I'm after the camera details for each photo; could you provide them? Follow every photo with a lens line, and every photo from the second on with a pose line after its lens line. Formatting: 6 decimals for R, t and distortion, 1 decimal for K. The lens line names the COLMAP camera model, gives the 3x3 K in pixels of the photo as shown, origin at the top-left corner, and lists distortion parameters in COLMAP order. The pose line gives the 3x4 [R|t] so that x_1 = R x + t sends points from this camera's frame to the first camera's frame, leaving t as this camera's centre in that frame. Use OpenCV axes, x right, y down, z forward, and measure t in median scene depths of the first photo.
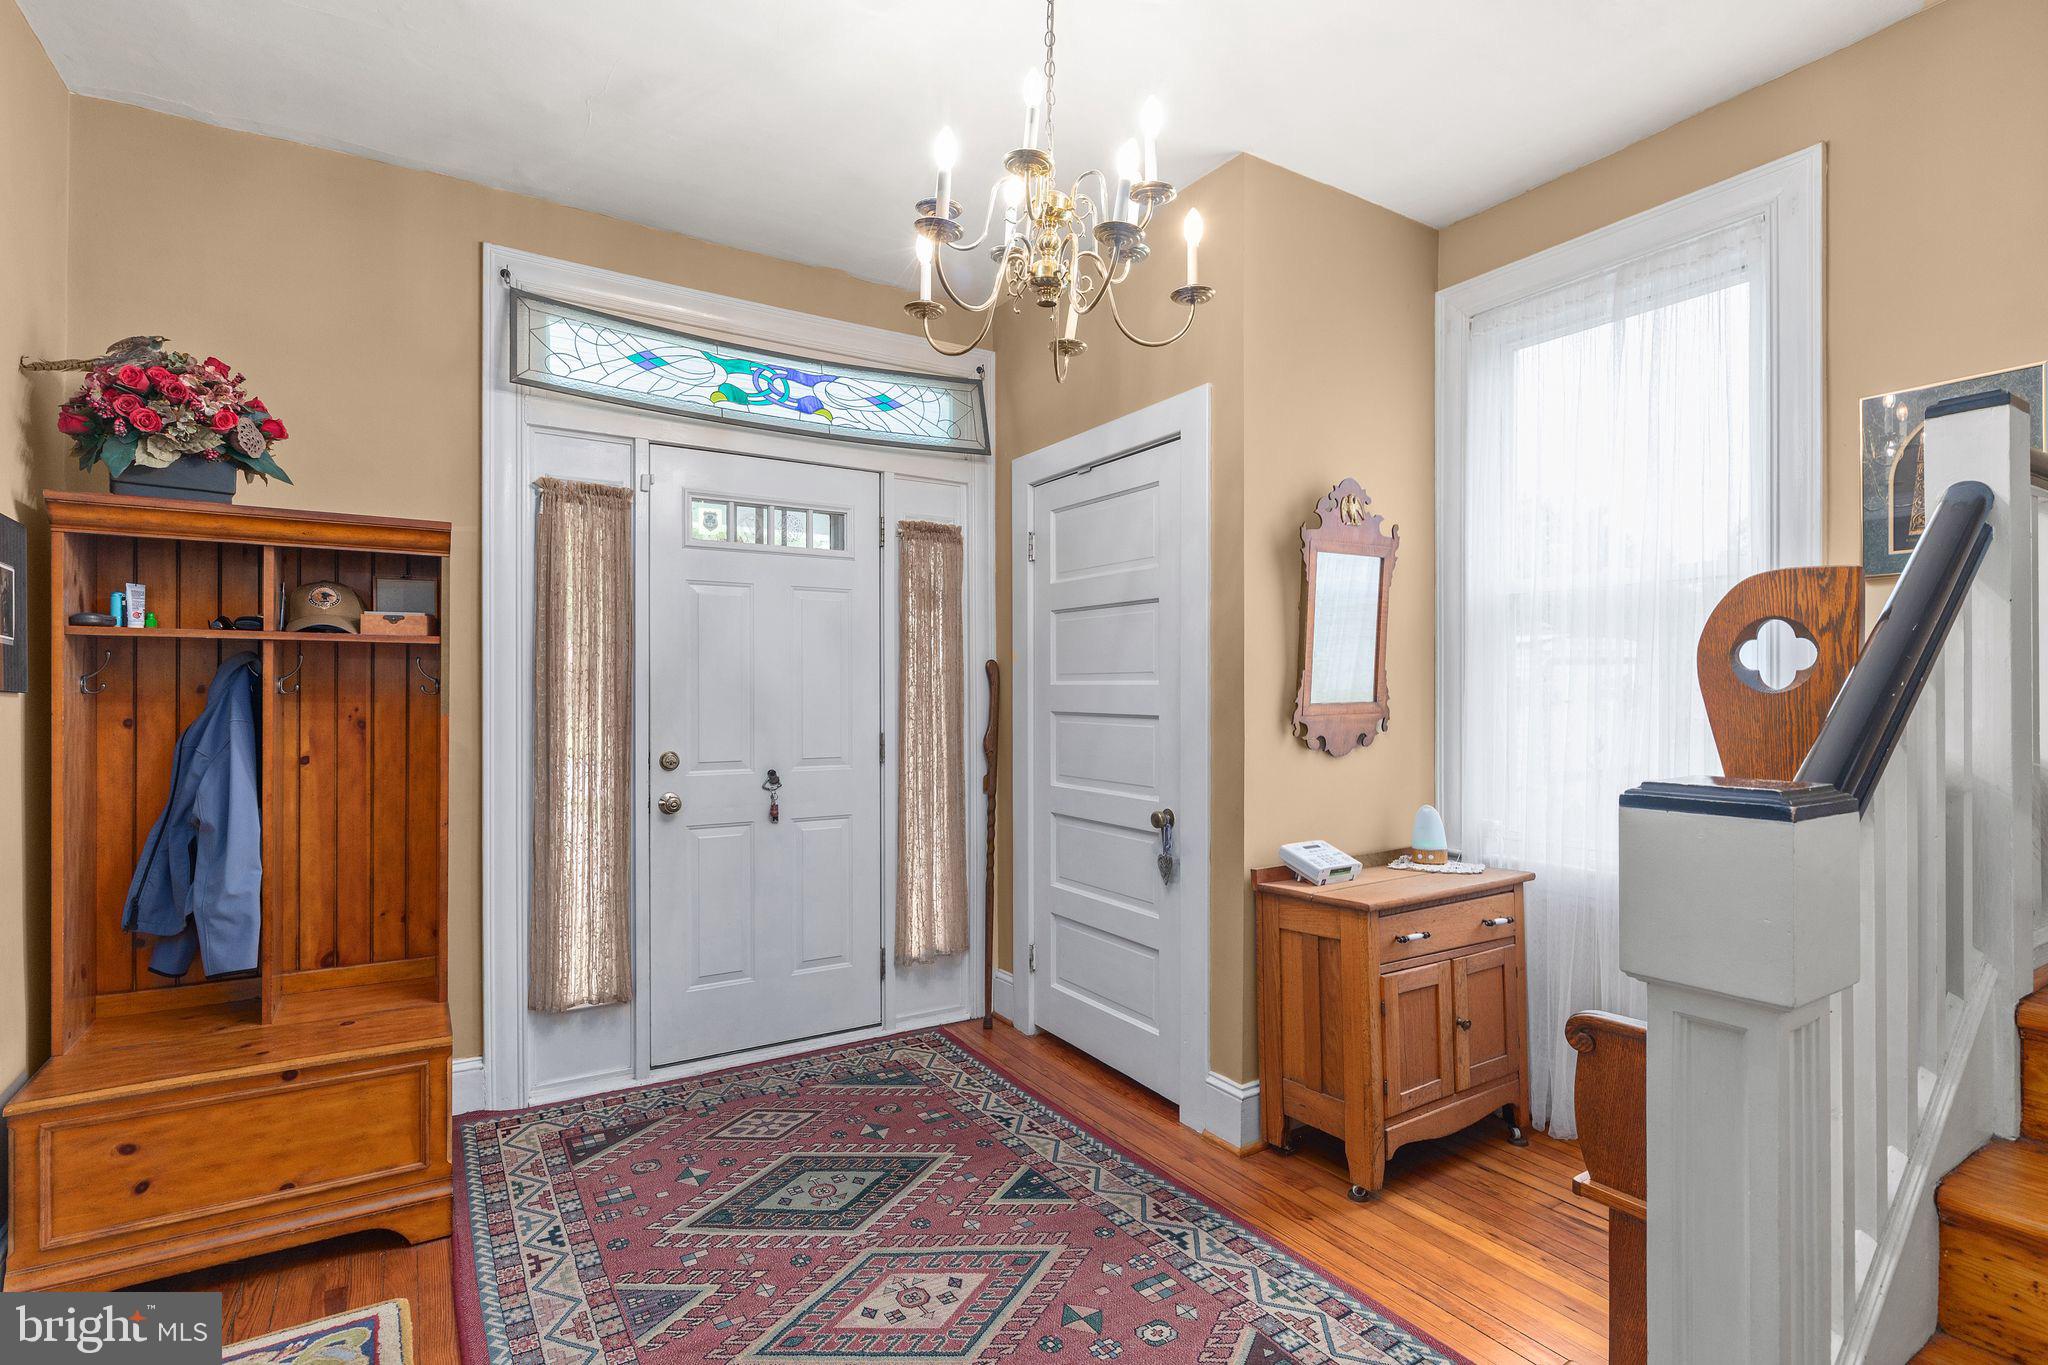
lens RADIAL K [[981.9, 0, 1024.1], [0, 981.9, 696.5], [0, 0, 1]] dist [0.000350, 0.000011]
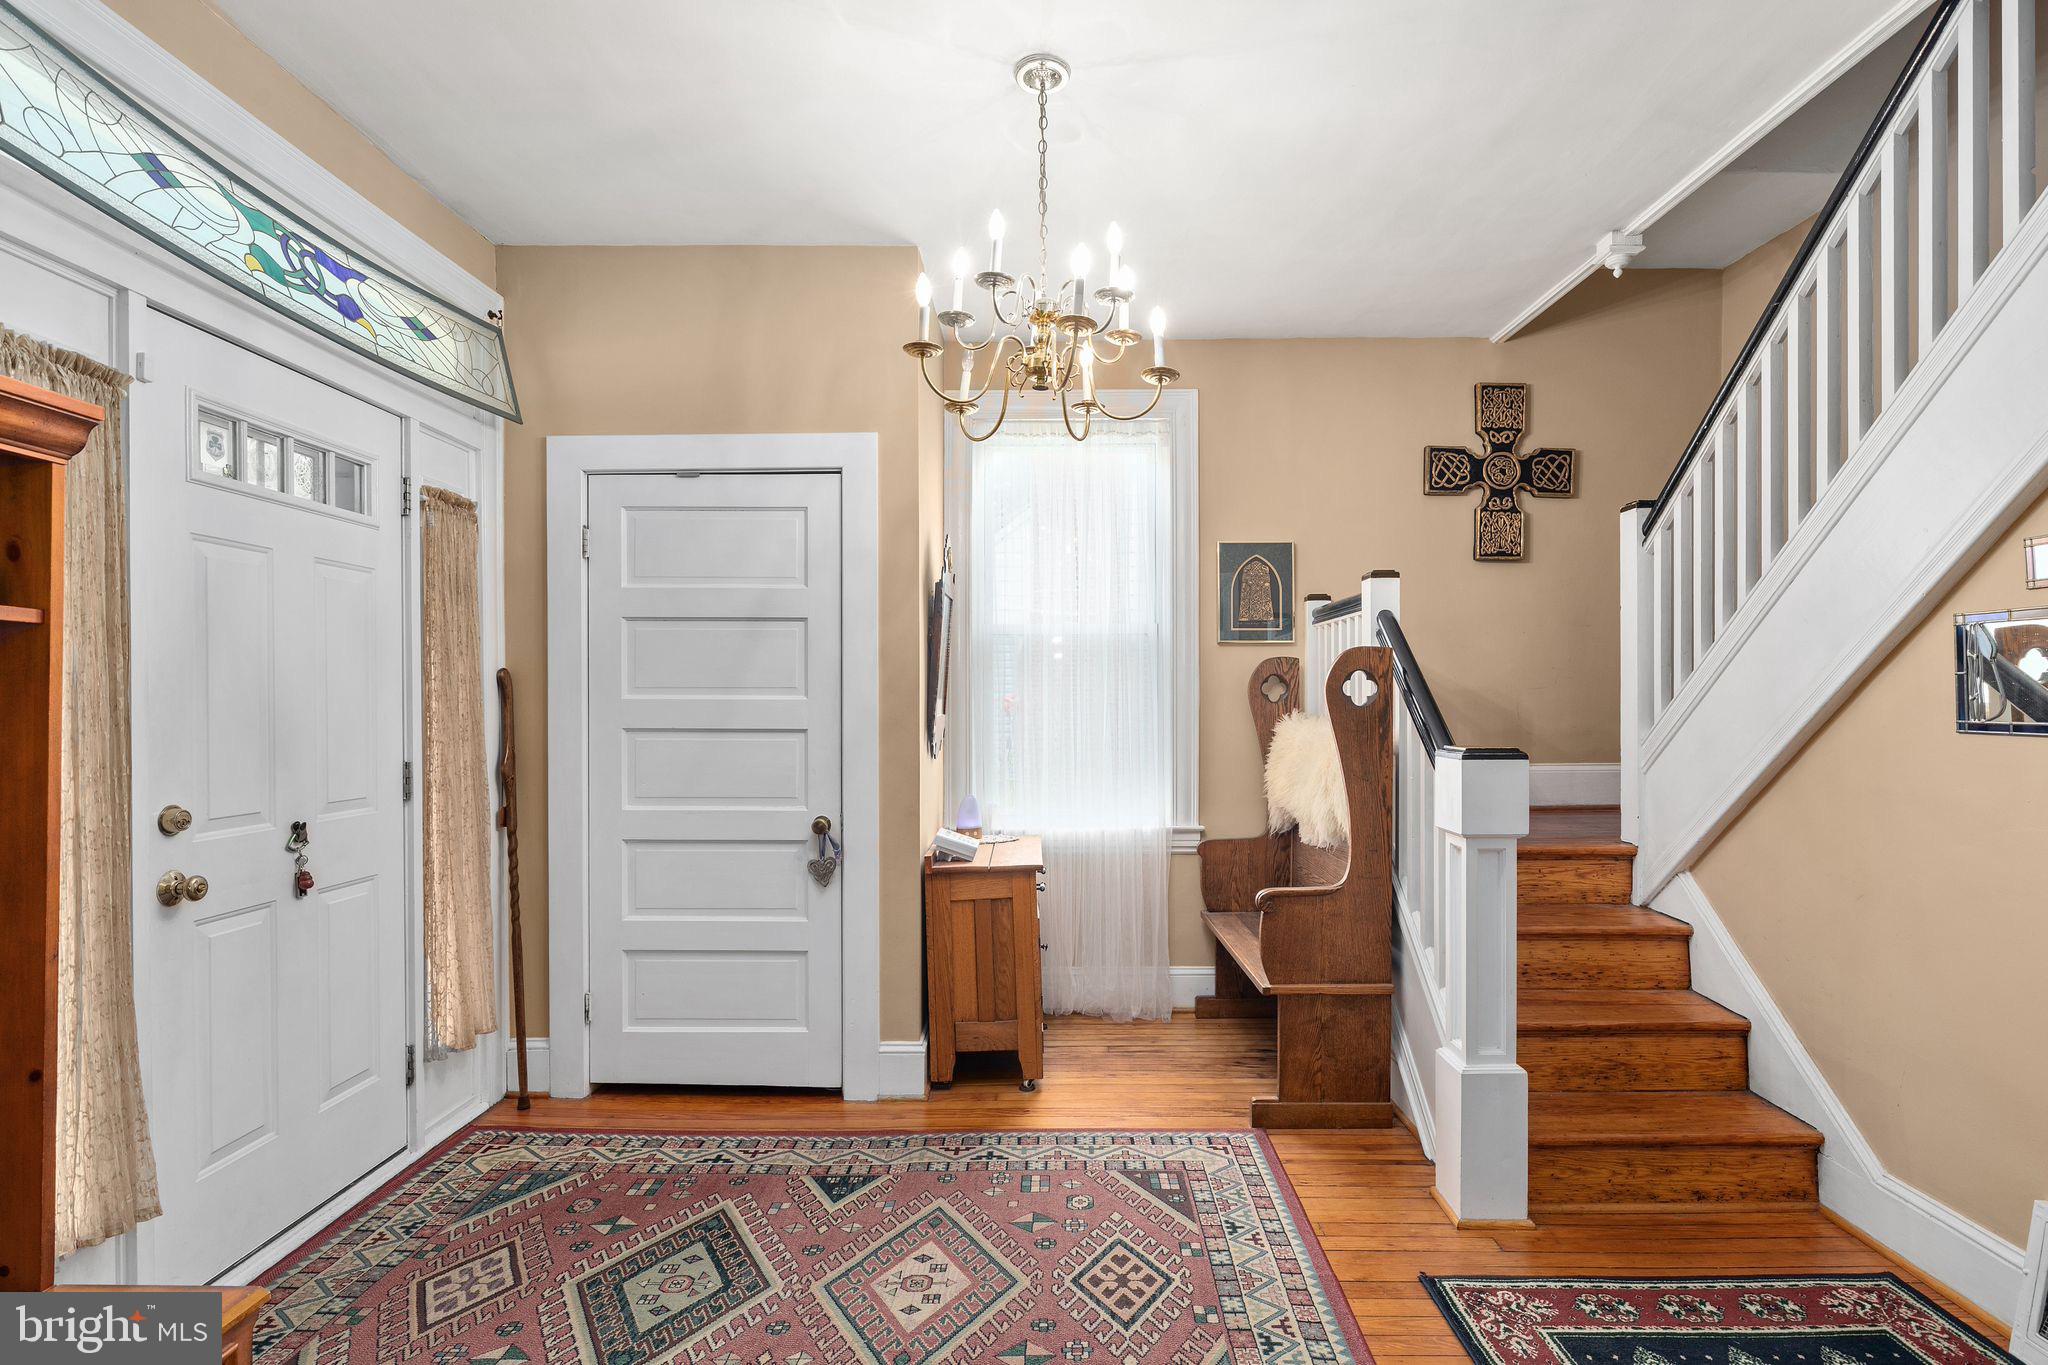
lens RADIAL K [[1013.1, 0, 1028.8], [0, 1013.1, 706.9], [0, 0, 1]] dist [-0.000841, 0.000190]
pose [[0.545366, -0.004987, 0.838184, -0.655067], [0.004734, 0.999985, 0.002869, -0.006216], [-0.838185, 0.002403, 0.545381, 0.209150]]
